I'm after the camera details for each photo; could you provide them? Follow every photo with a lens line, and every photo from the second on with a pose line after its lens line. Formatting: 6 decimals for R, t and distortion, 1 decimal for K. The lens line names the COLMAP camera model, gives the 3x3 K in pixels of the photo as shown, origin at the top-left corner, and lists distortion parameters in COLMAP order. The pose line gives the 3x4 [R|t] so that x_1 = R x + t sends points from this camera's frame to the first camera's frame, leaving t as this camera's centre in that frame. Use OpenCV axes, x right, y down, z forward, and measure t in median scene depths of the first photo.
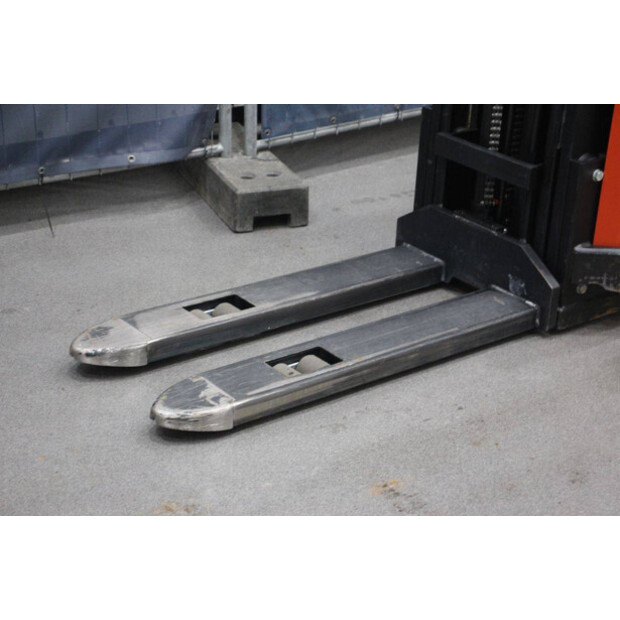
lens RADIAL K [[1390.0, 0, 309.4], [0, 1390.0, 309.1], [0, 0, 1]] dist [0.191991, 0.000000]
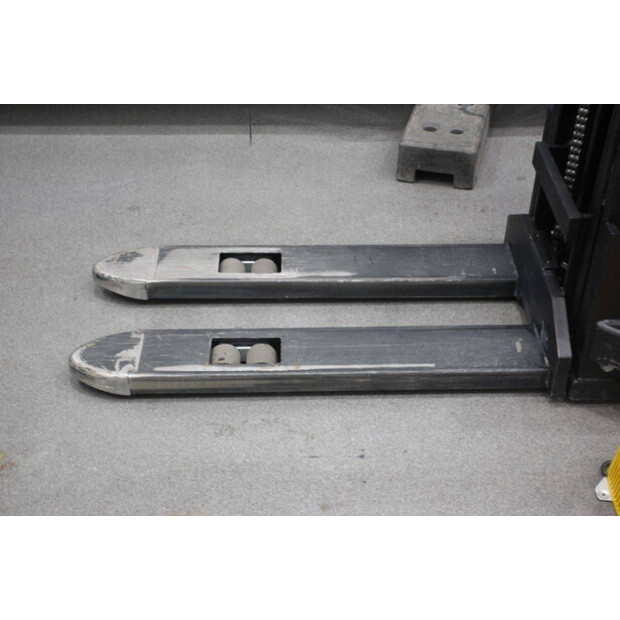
lens RADIAL K [[952.9, 0, 308.6], [0, 952.9, 311.6], [0, 0, 1]] dist [0.042927, 0.000000]
pose [[0.805960, 0.327406, -0.493187, 0.330650], [-0.215728, 0.938283, 0.270345, -0.167696], [0.551261, -0.111493, 0.826850, 0.426993]]
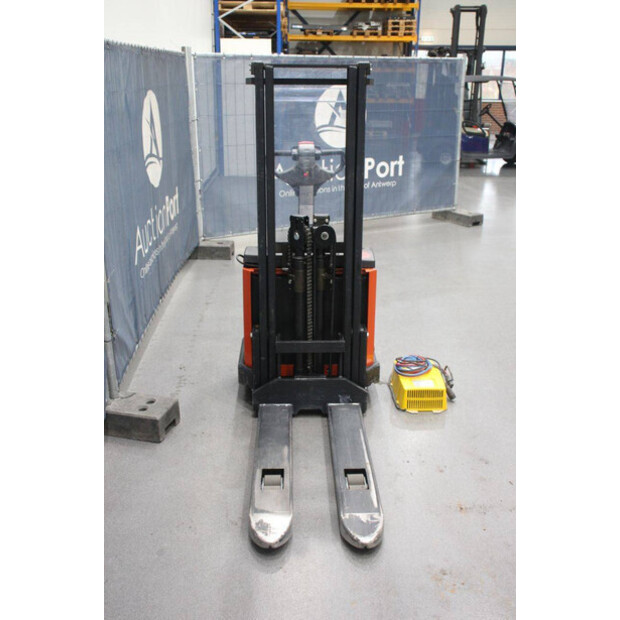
lens RADIAL K [[676.7, 0, 309.9], [0, 676.7, 310.6], [0, 0, 1]] dist [-0.017445, 0.000000]
pose [[0.587367, -0.302296, 0.750745, -0.588063], [0.351779, 0.930773, 0.099561, -0.255587], [-0.728870, 0.205618, 0.653047, 0.384266]]
